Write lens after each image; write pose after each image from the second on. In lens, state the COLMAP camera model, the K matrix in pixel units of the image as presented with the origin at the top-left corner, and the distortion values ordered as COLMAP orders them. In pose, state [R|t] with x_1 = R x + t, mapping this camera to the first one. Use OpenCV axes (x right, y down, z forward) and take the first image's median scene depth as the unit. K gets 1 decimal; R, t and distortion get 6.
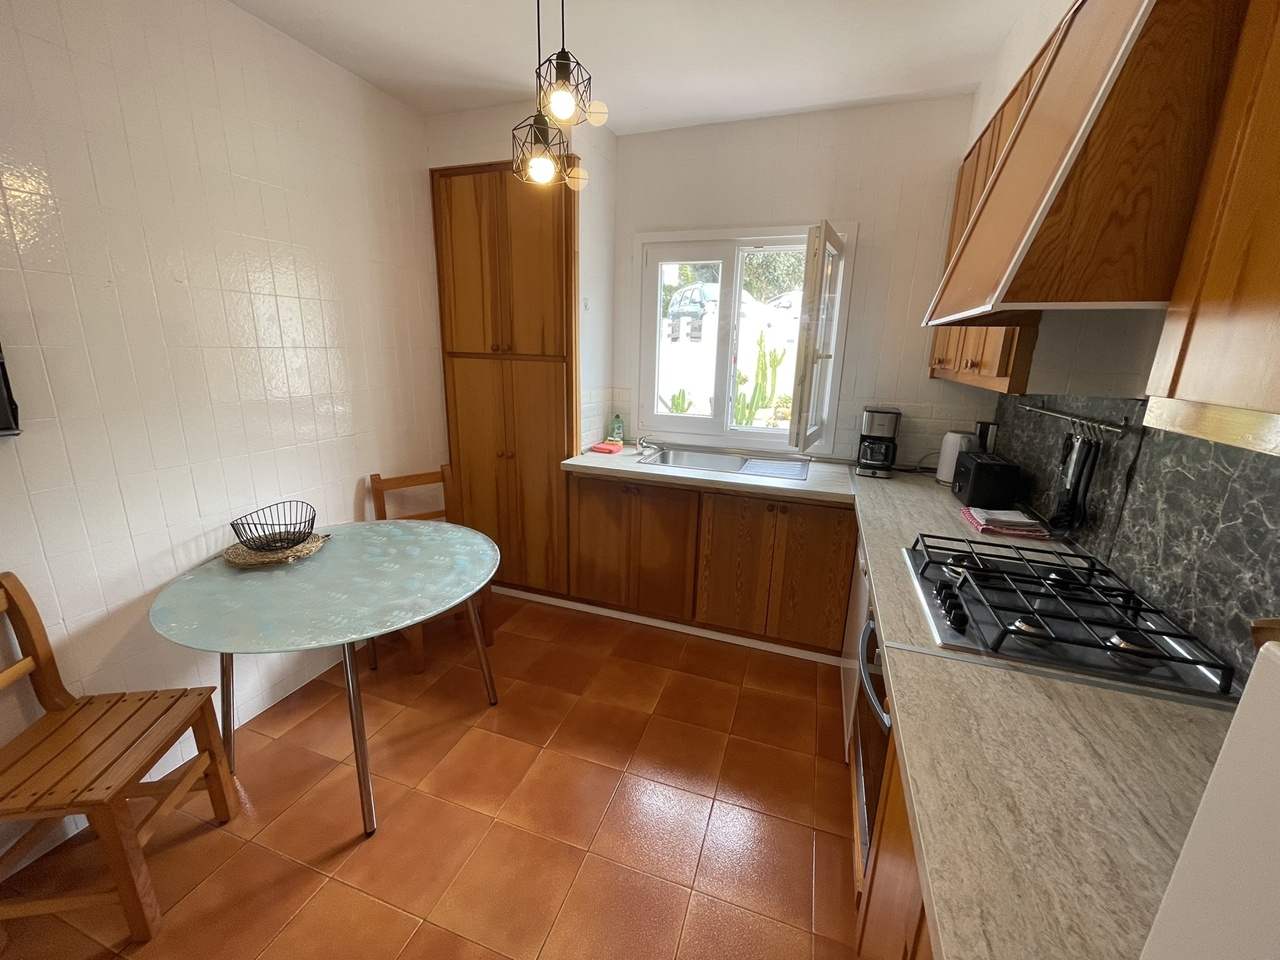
lens RADIAL K [[517.7, 0, 639.0], [0, 517.7, 480.9], [0, 0, 1]] dist [-0.002406, -0.000619]
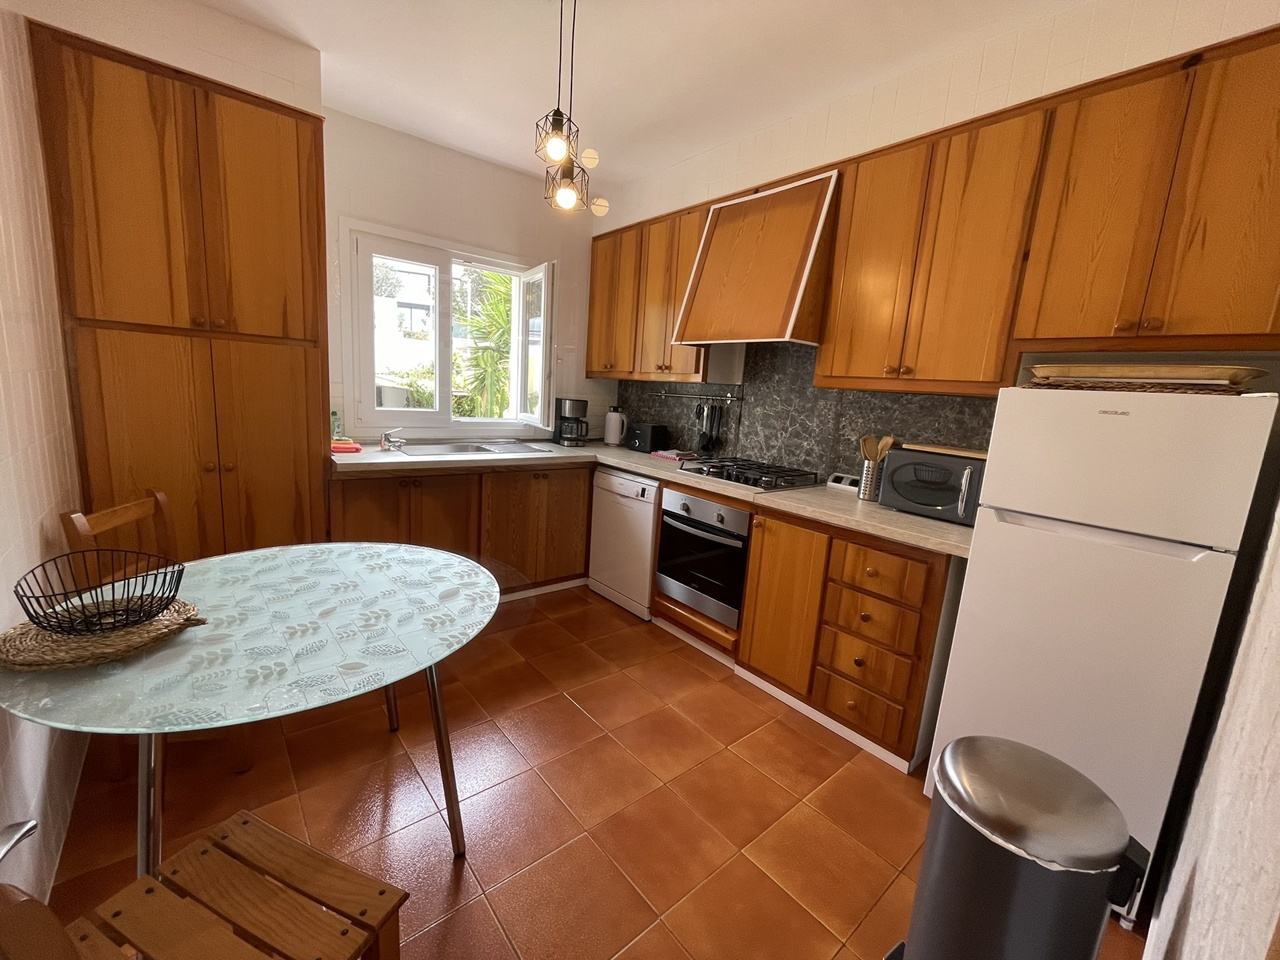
lens RADIAL K [[517.7, 0, 643.5], [0, 517.7, 477.2], [0, 0, 1]] dist [-0.002406, -0.000619]
pose [[0.500911, -0.135871, 0.854767, -0.690464], [0.162497, 0.984802, 0.061314, 0.019369], [-0.850107, 0.108184, 0.515377, 0.127325]]
